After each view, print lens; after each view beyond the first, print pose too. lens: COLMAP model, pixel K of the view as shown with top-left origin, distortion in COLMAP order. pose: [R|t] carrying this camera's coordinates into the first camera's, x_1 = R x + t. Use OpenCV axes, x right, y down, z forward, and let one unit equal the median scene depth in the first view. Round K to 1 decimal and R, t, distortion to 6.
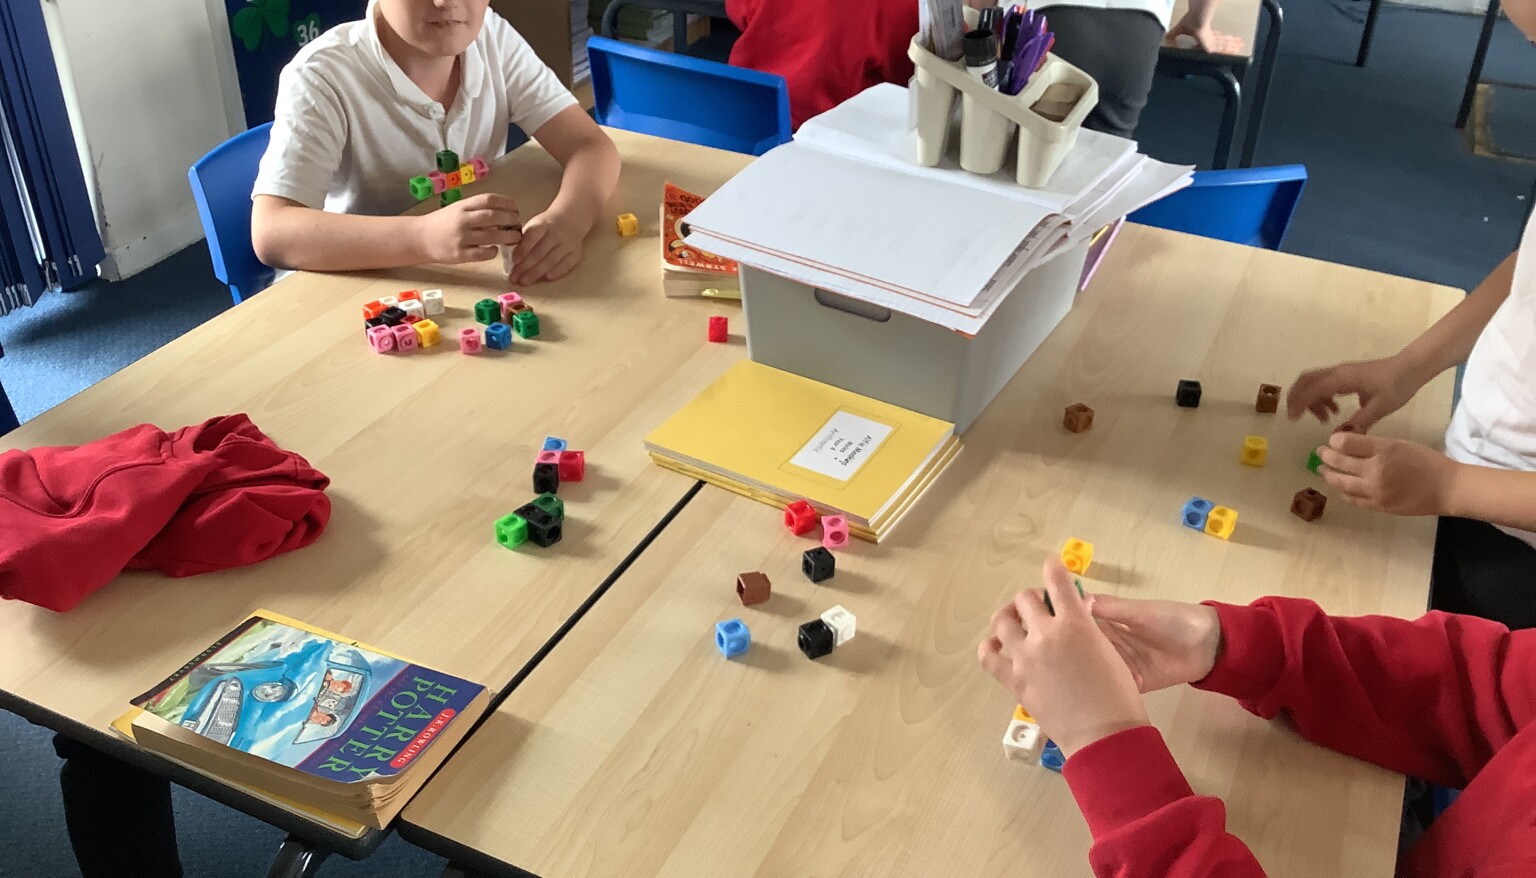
lens RADIAL K [[1381.8, 0, 768.0], [0, 1381.8, 439.0], [0, 0, 1]] dist [0.128975, -0.288689]
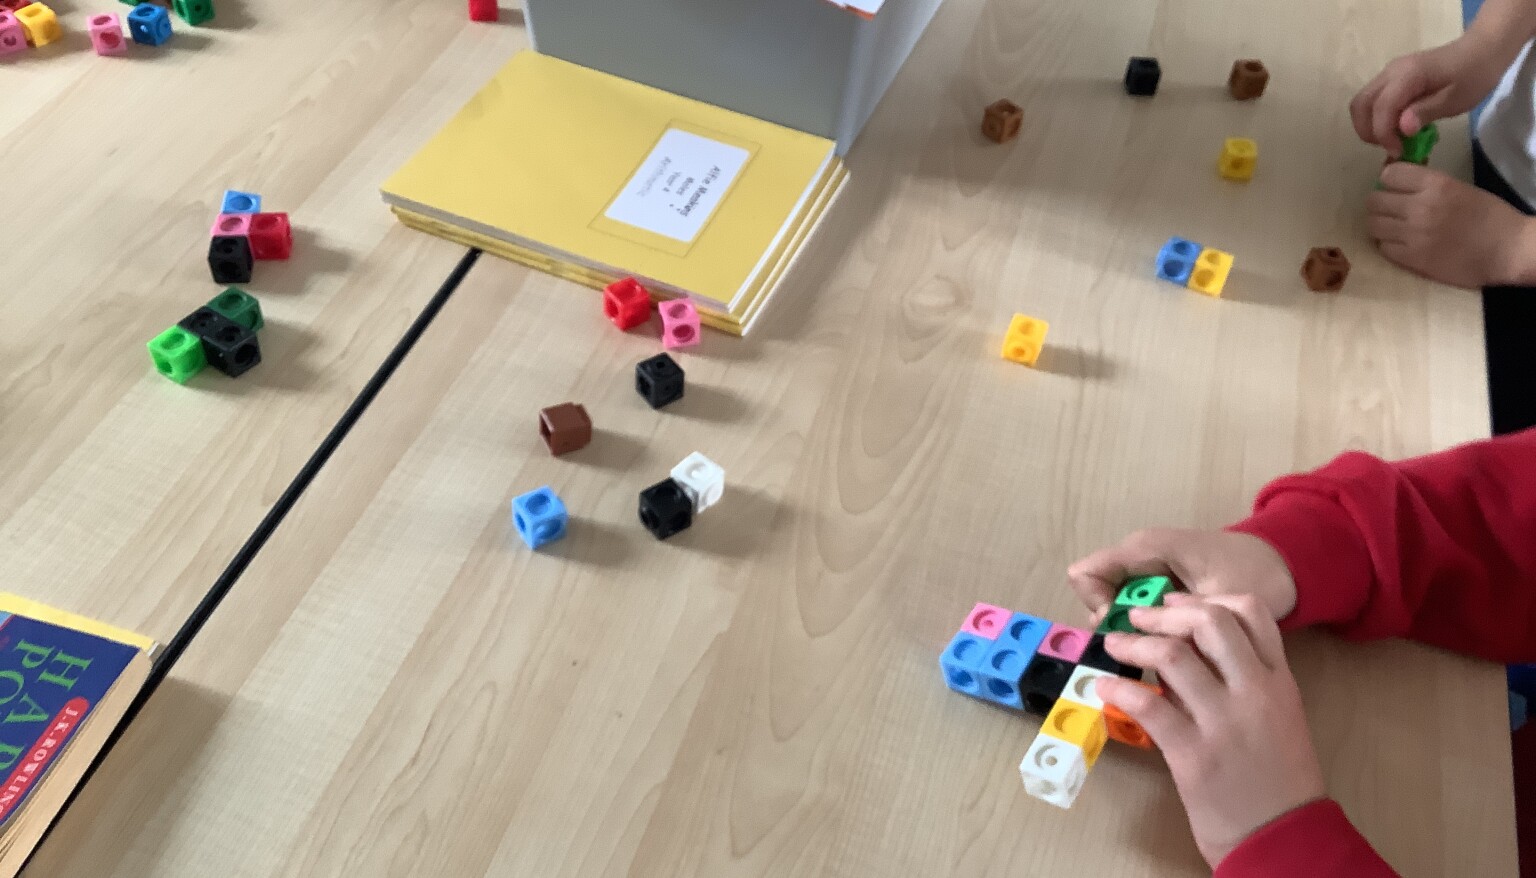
lens RADIAL K [[1381.8, 0, 768.0], [0, 1381.8, 439.0], [0, 0, 1]] dist [0.128975, -0.288689]
pose [[0.989485, -0.072603, 0.125097, 0.001992], [0.039039, 0.966850, 0.252344, -0.048976], [-0.139271, -0.244807, 0.959517, 0.325693]]
